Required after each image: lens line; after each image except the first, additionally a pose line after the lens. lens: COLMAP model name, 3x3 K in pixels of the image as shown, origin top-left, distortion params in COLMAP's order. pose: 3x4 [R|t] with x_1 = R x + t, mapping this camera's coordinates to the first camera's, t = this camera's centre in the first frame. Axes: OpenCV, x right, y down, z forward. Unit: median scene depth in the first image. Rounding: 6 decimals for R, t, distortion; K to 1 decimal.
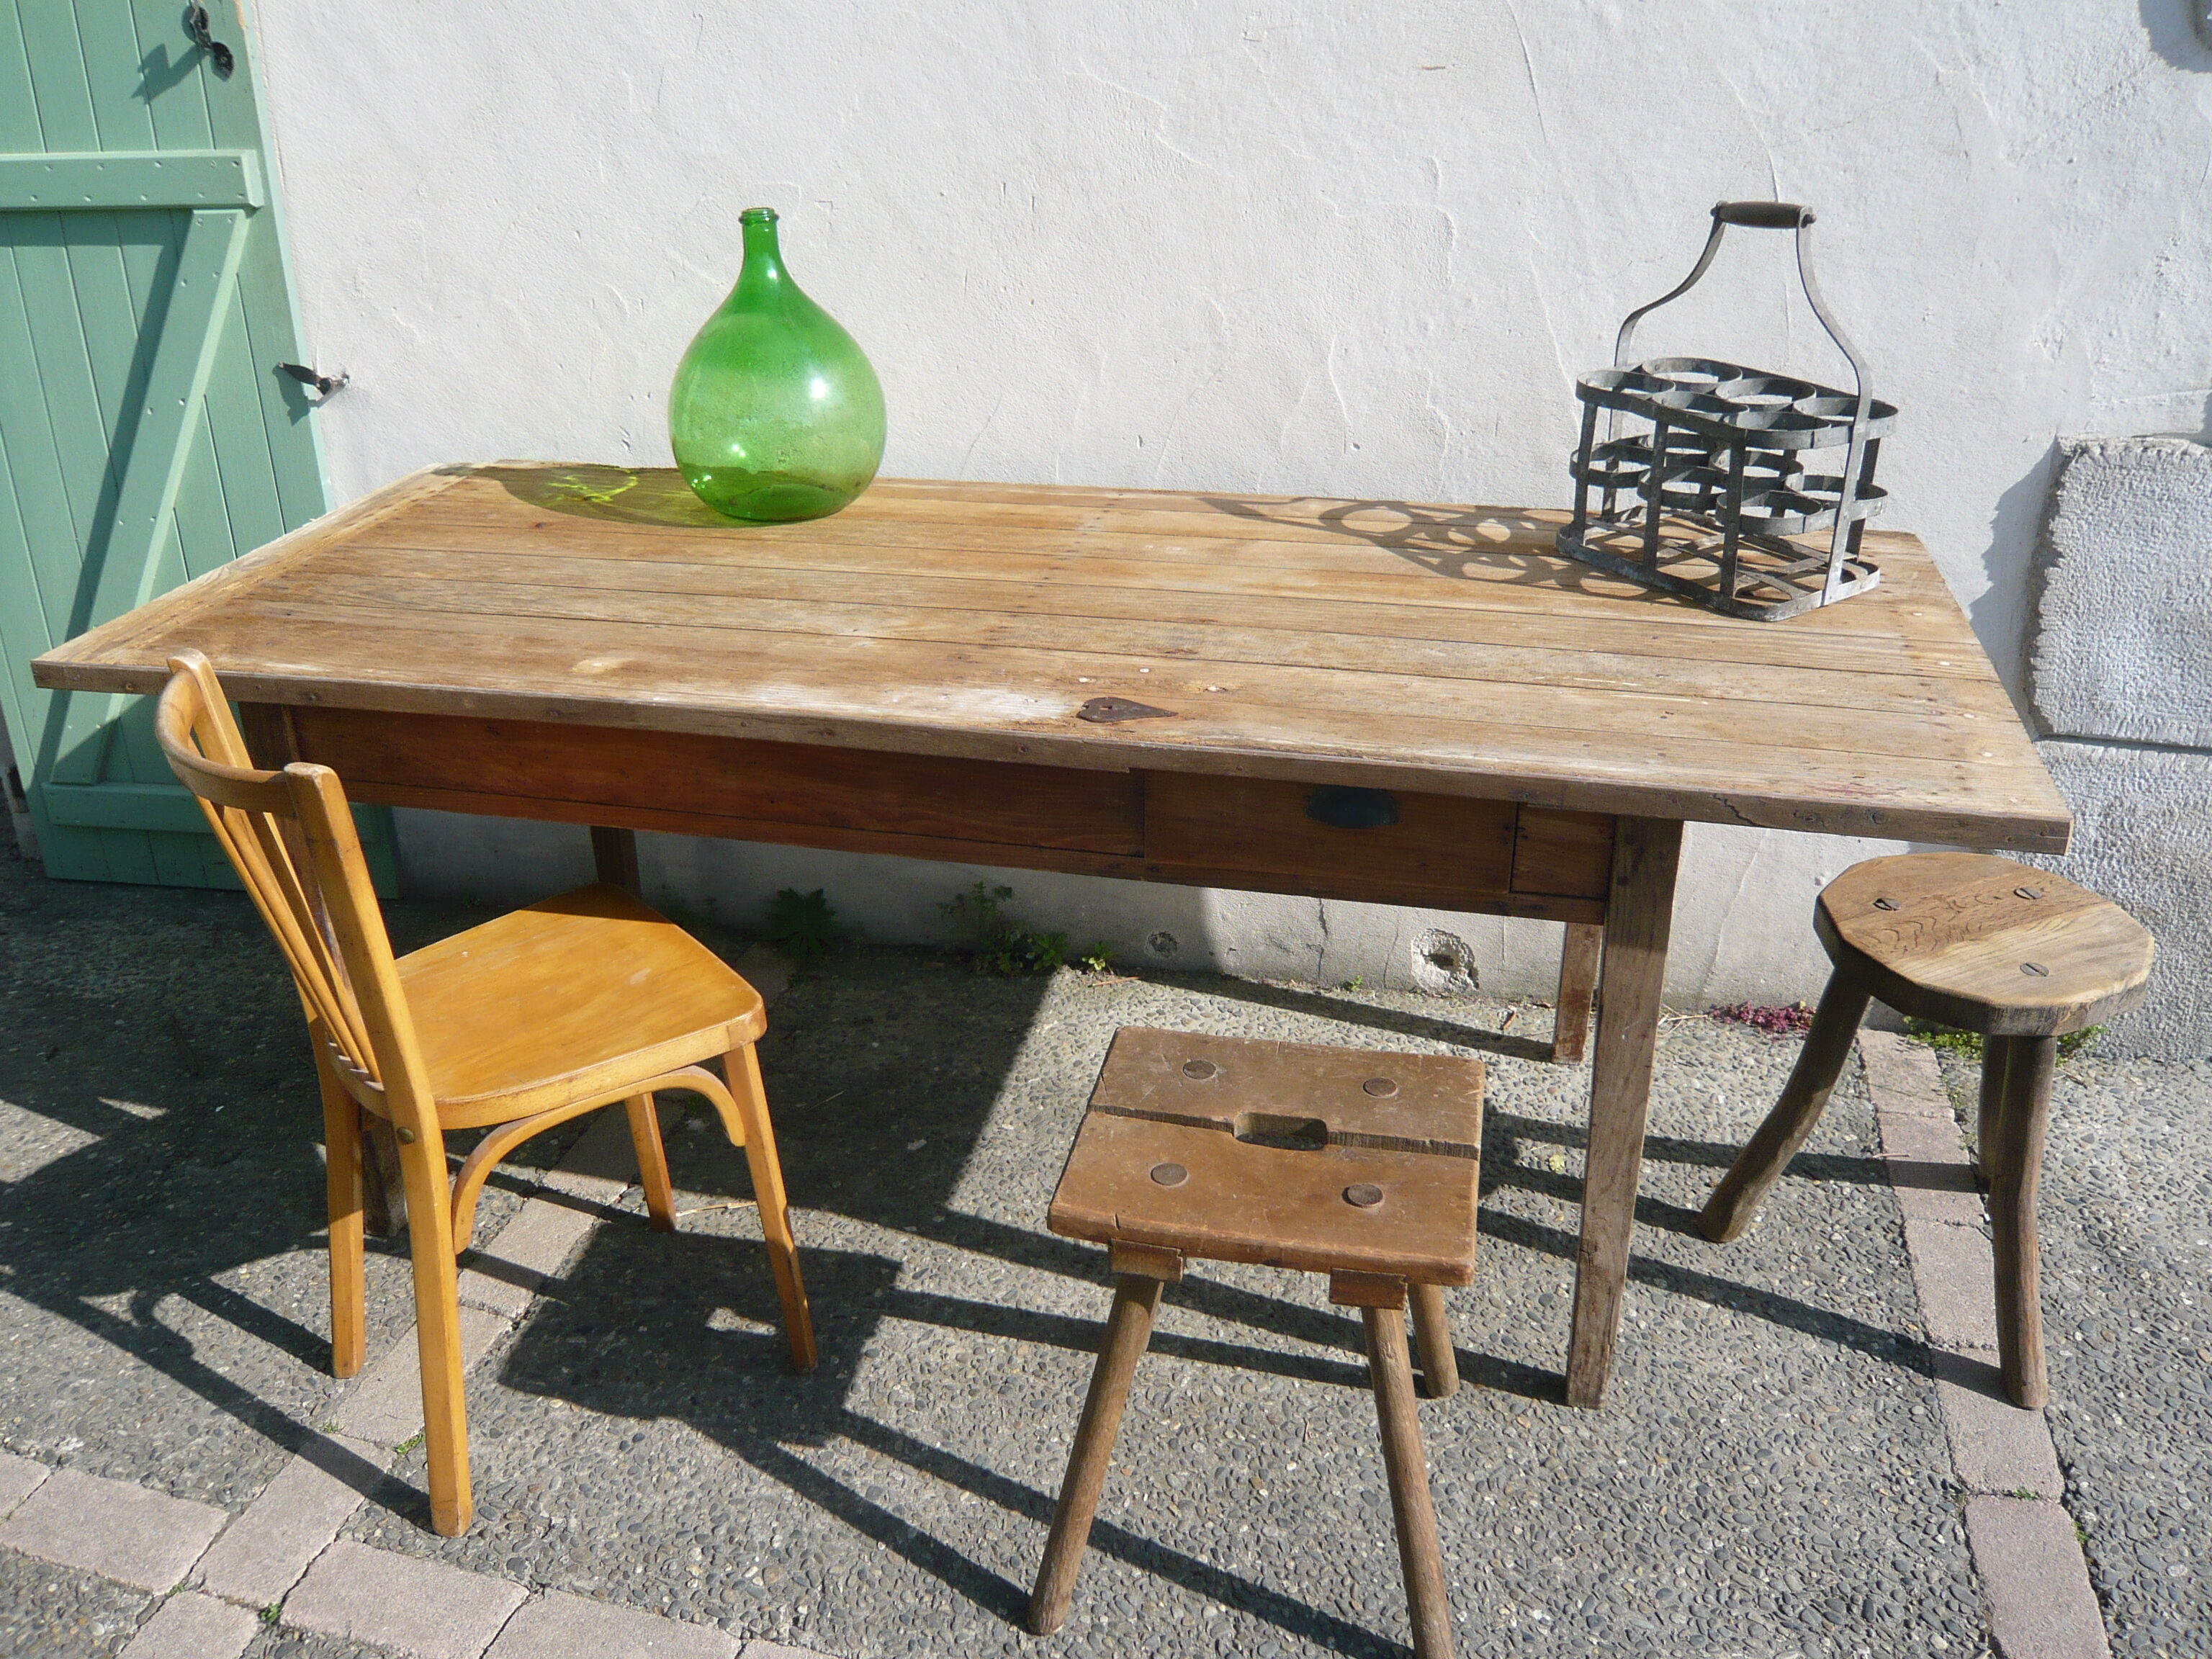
lens RADIAL K [[1872.2, 0, 1108.4], [0, 1872.2, 836.9], [0, 0, 1]] dist [-0.085253, 0.020337]
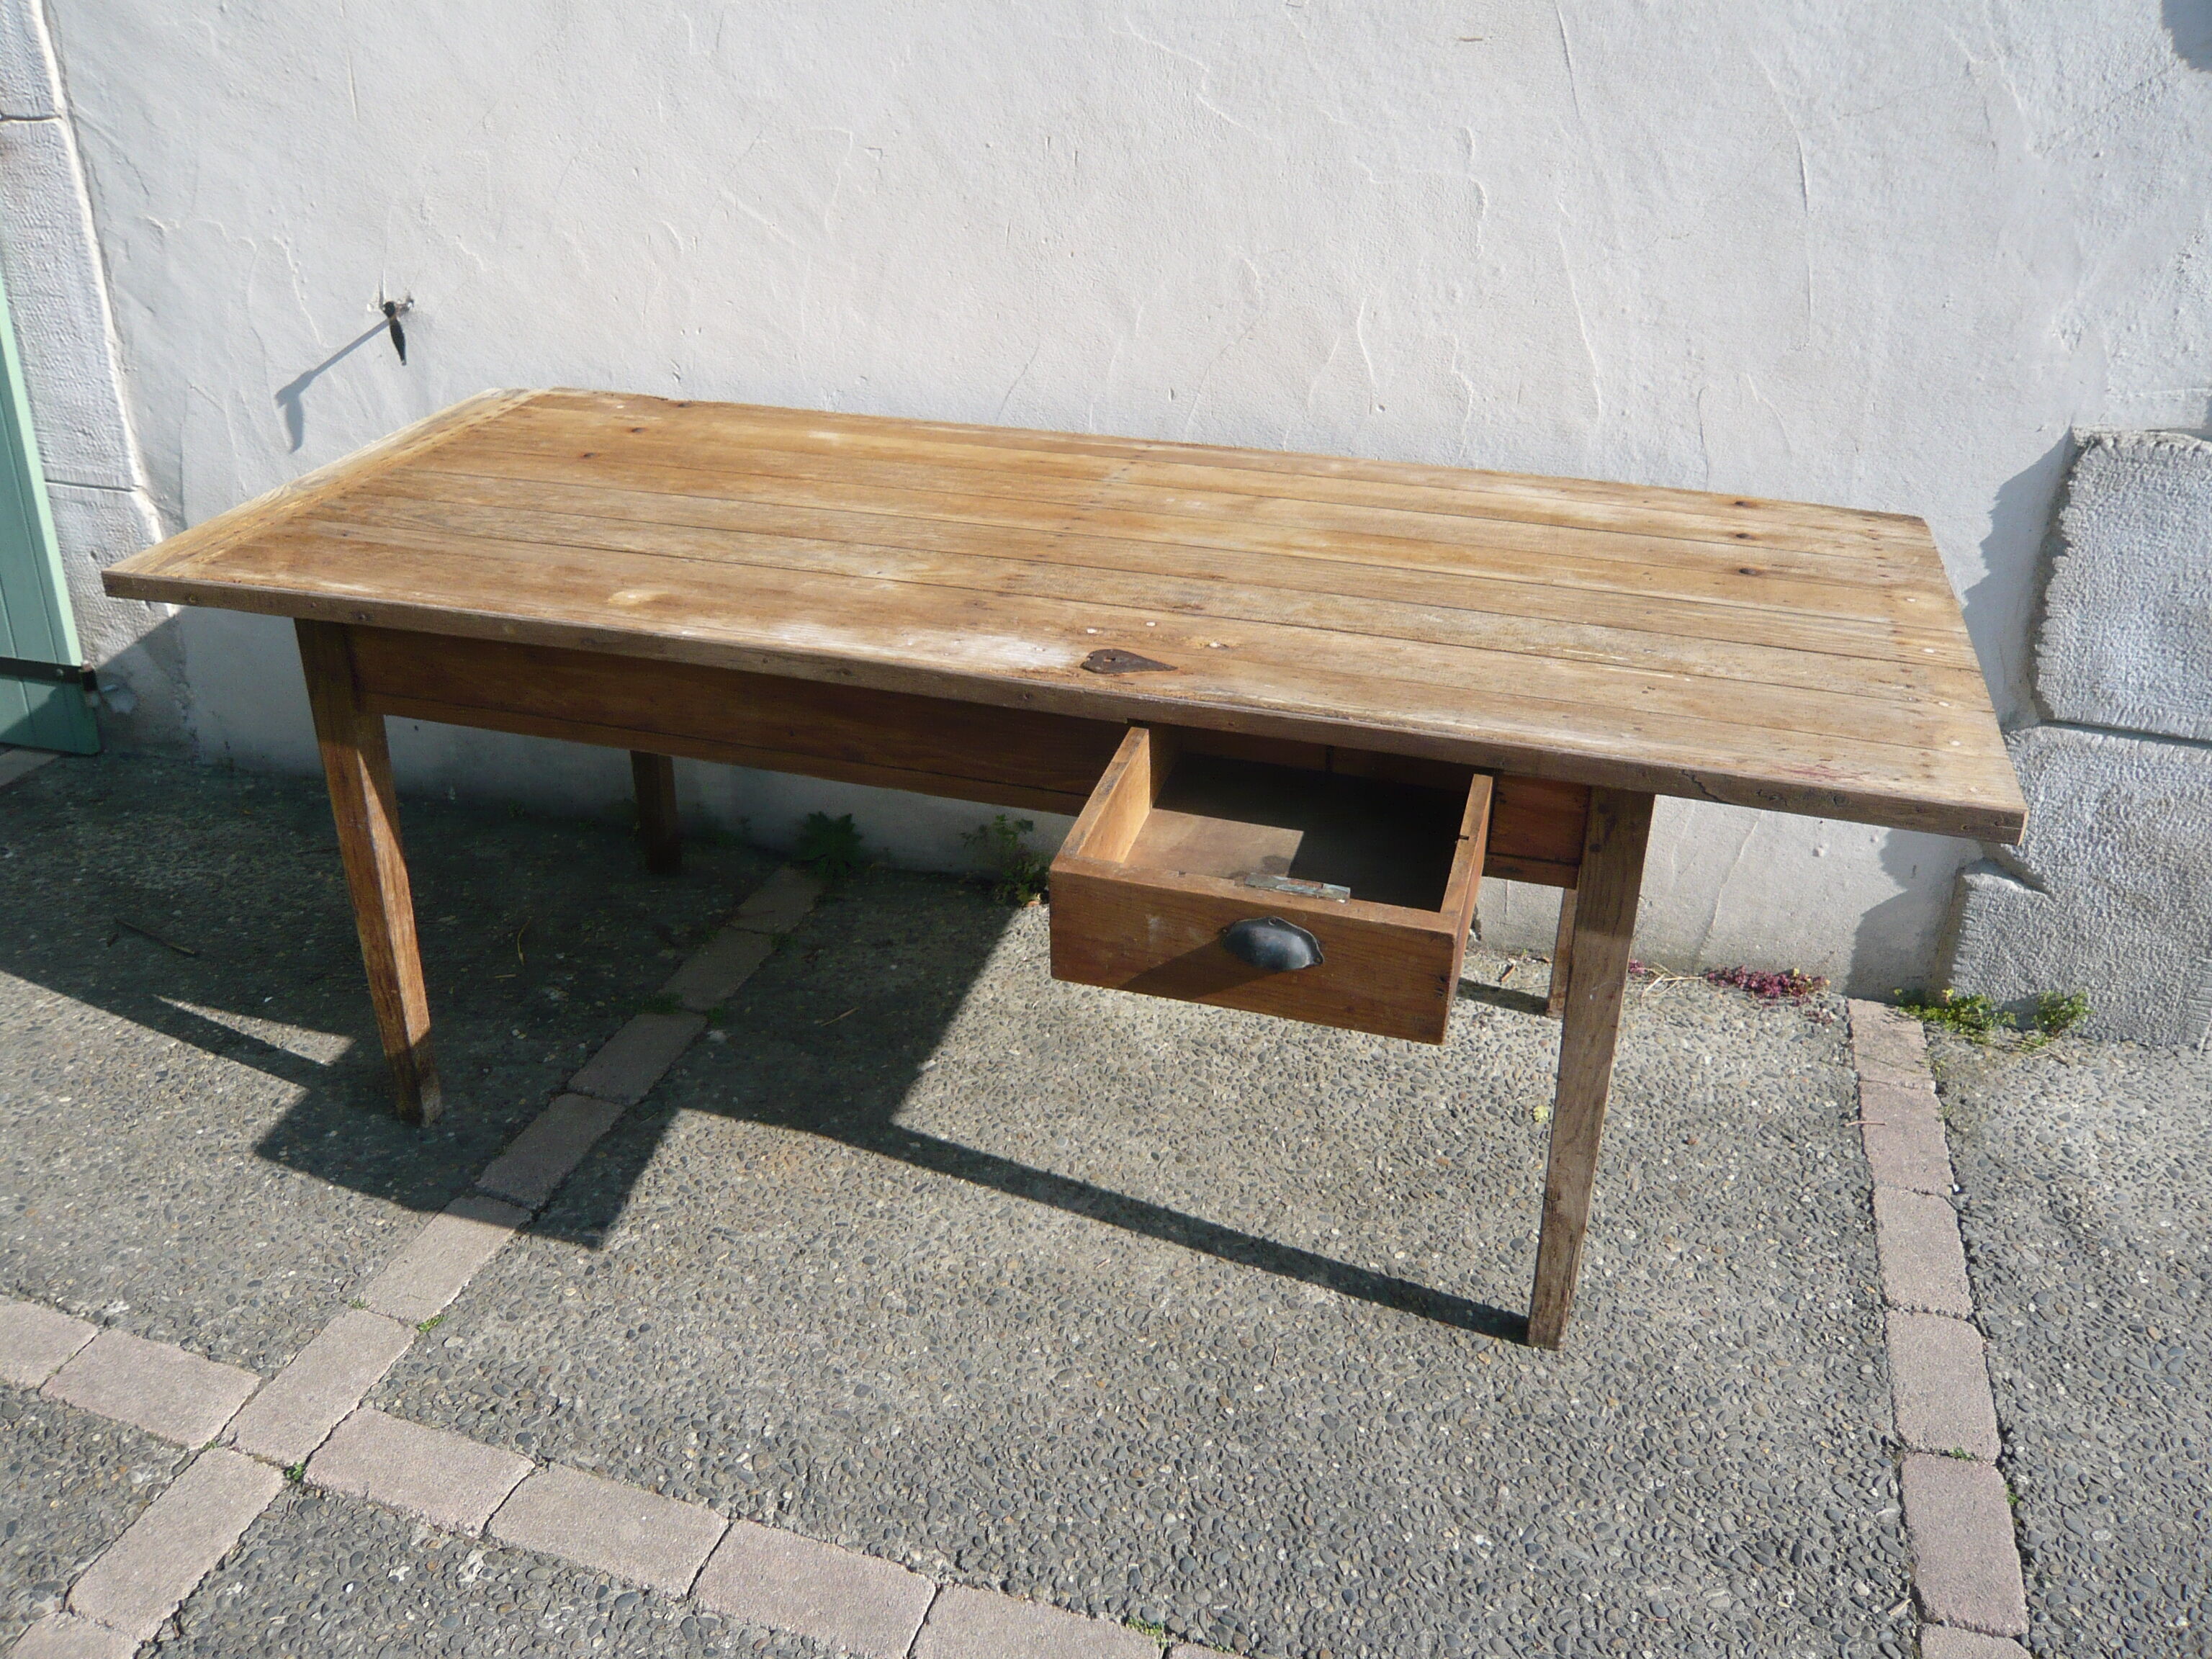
lens RADIAL K [[1872.2, 0, 1099.7], [0, 1872.2, 831.4], [0, 0, 1]] dist [-0.085253, 0.020337]
pose [[0.998388, 0.045348, -0.034138, 0.027979], [-0.044084, 0.998345, 0.036919, -0.009627], [0.035756, -0.035354, 0.998735, -0.040854]]
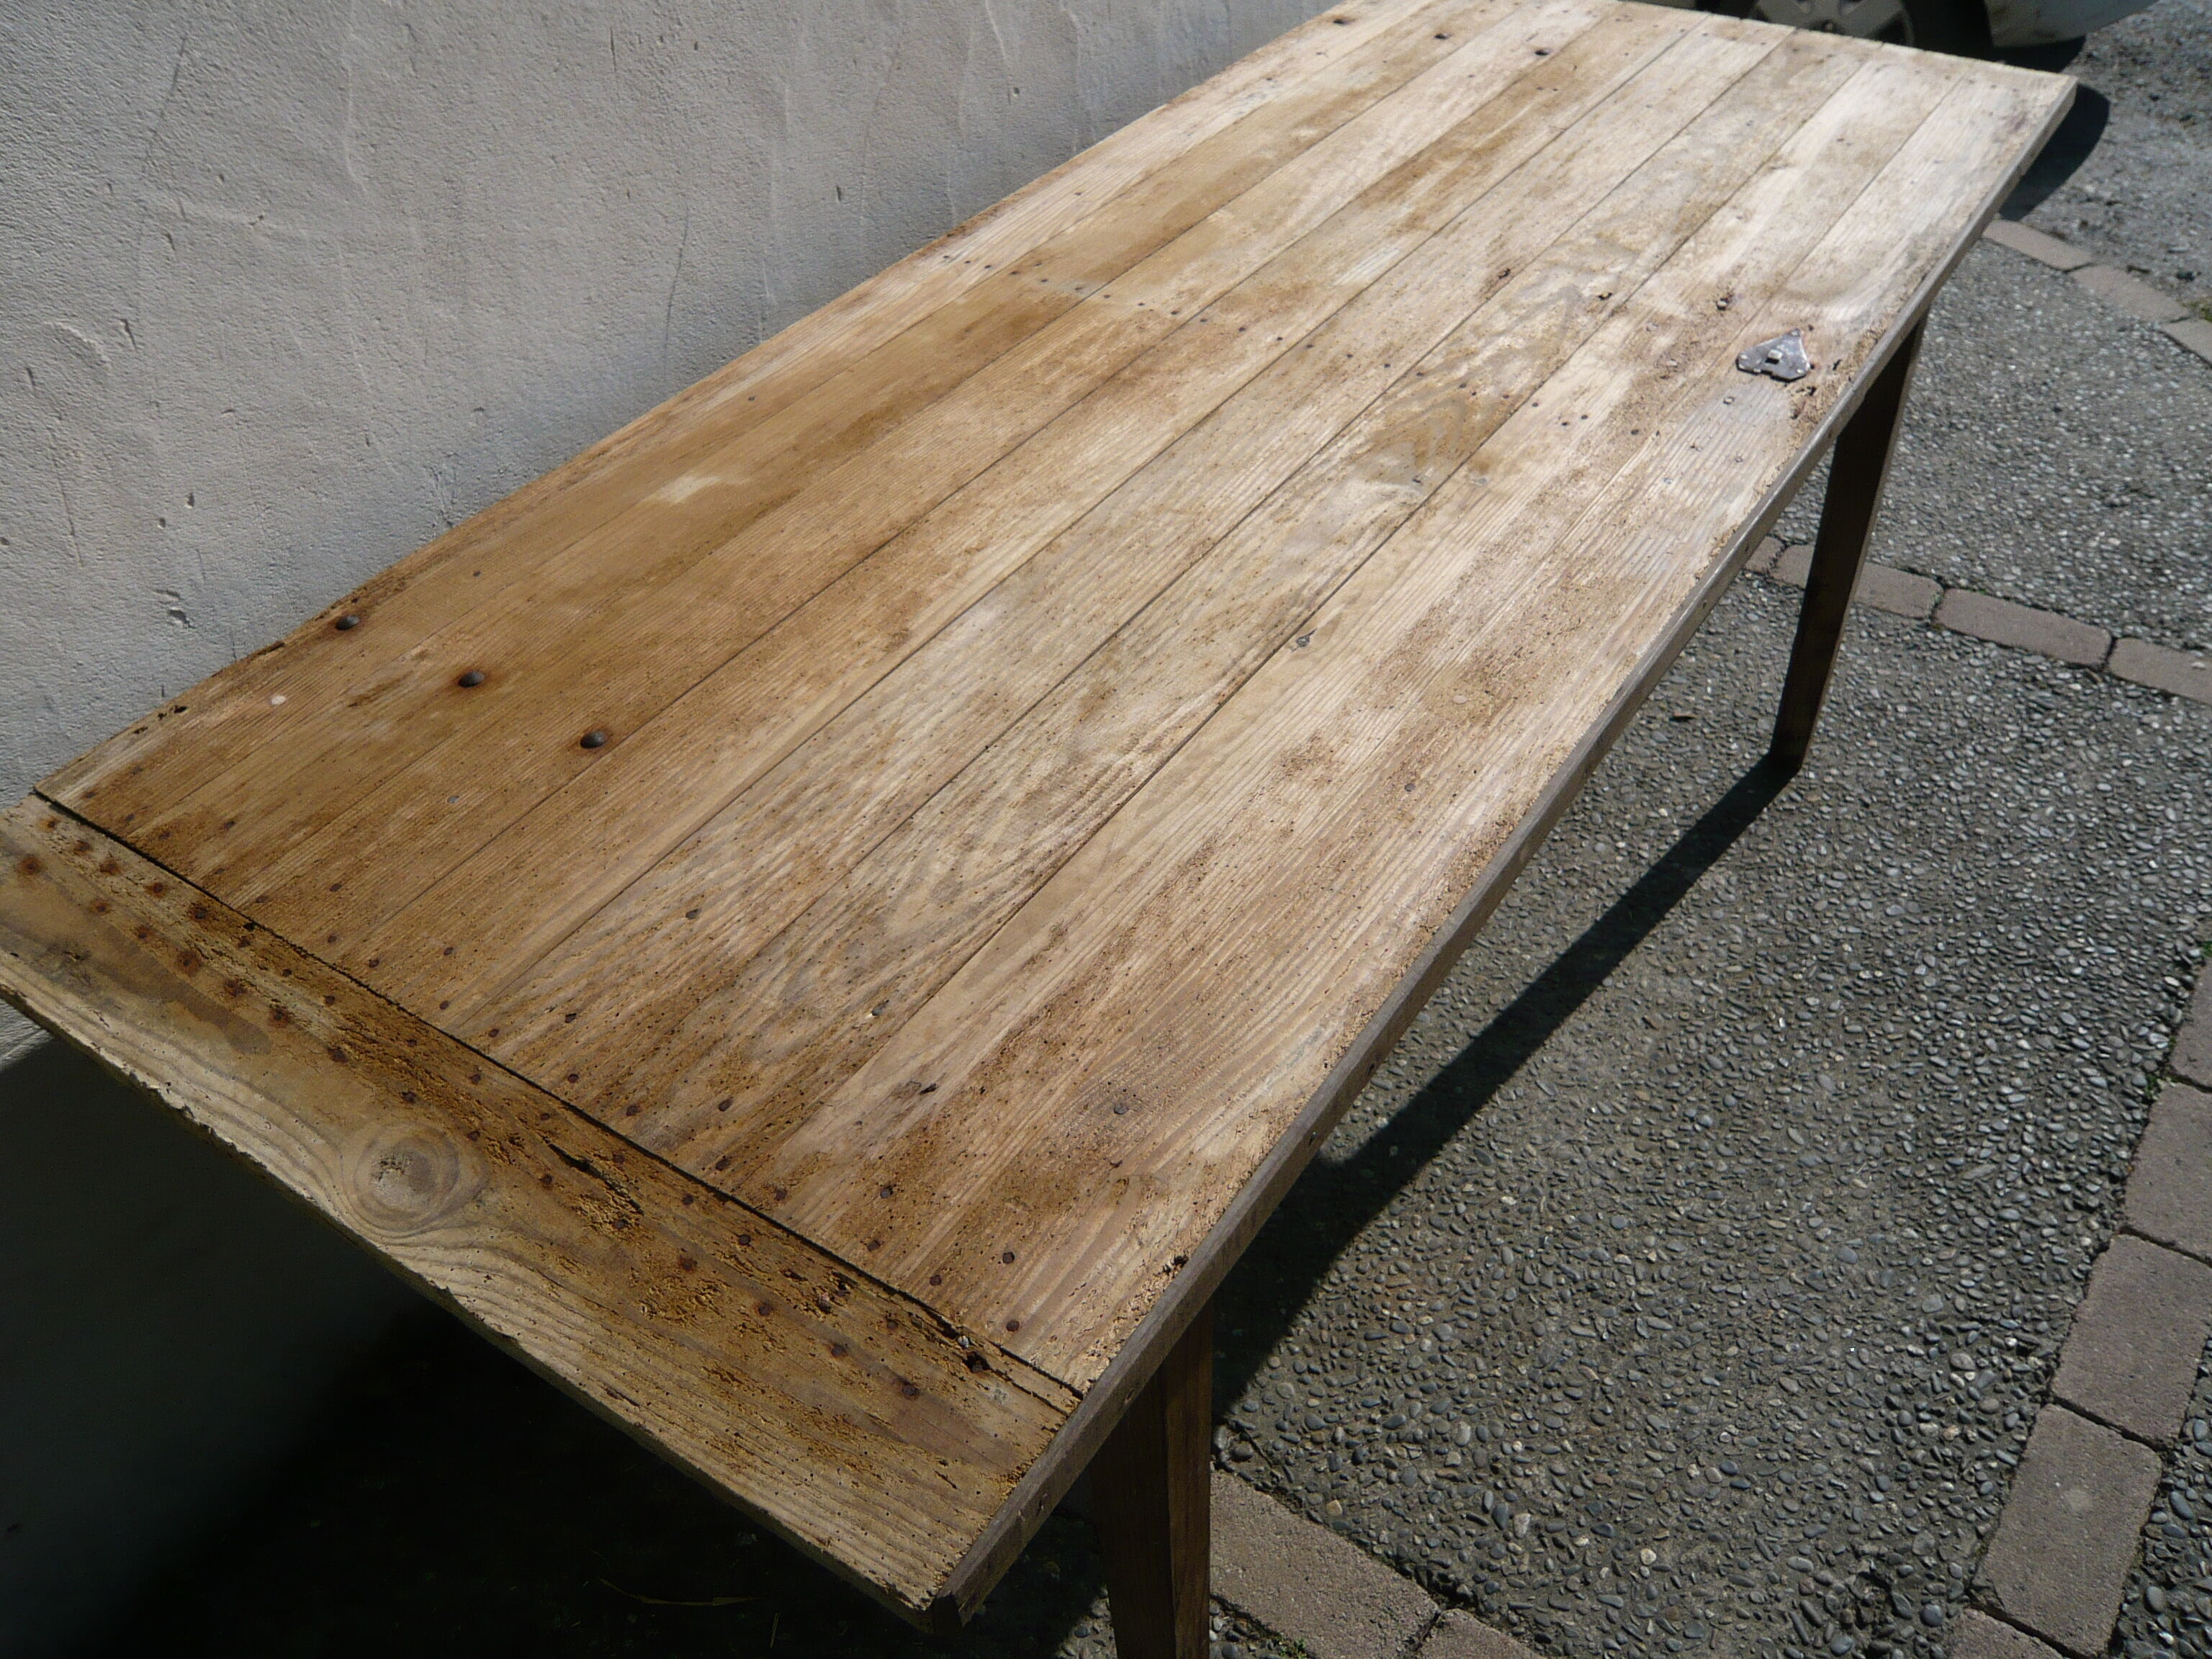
lens RADIAL K [[1872.2, 0, 1109.3], [0, 1872.2, 817.7], [0, 0, 1]] dist [-0.085253, 0.020337]
pose [[0.355413, -0.606672, 0.711077, -0.702504], [0.448296, 0.778178, 0.439852, -0.348387], [-0.820190, 0.162444, 0.548544, 0.688110]]
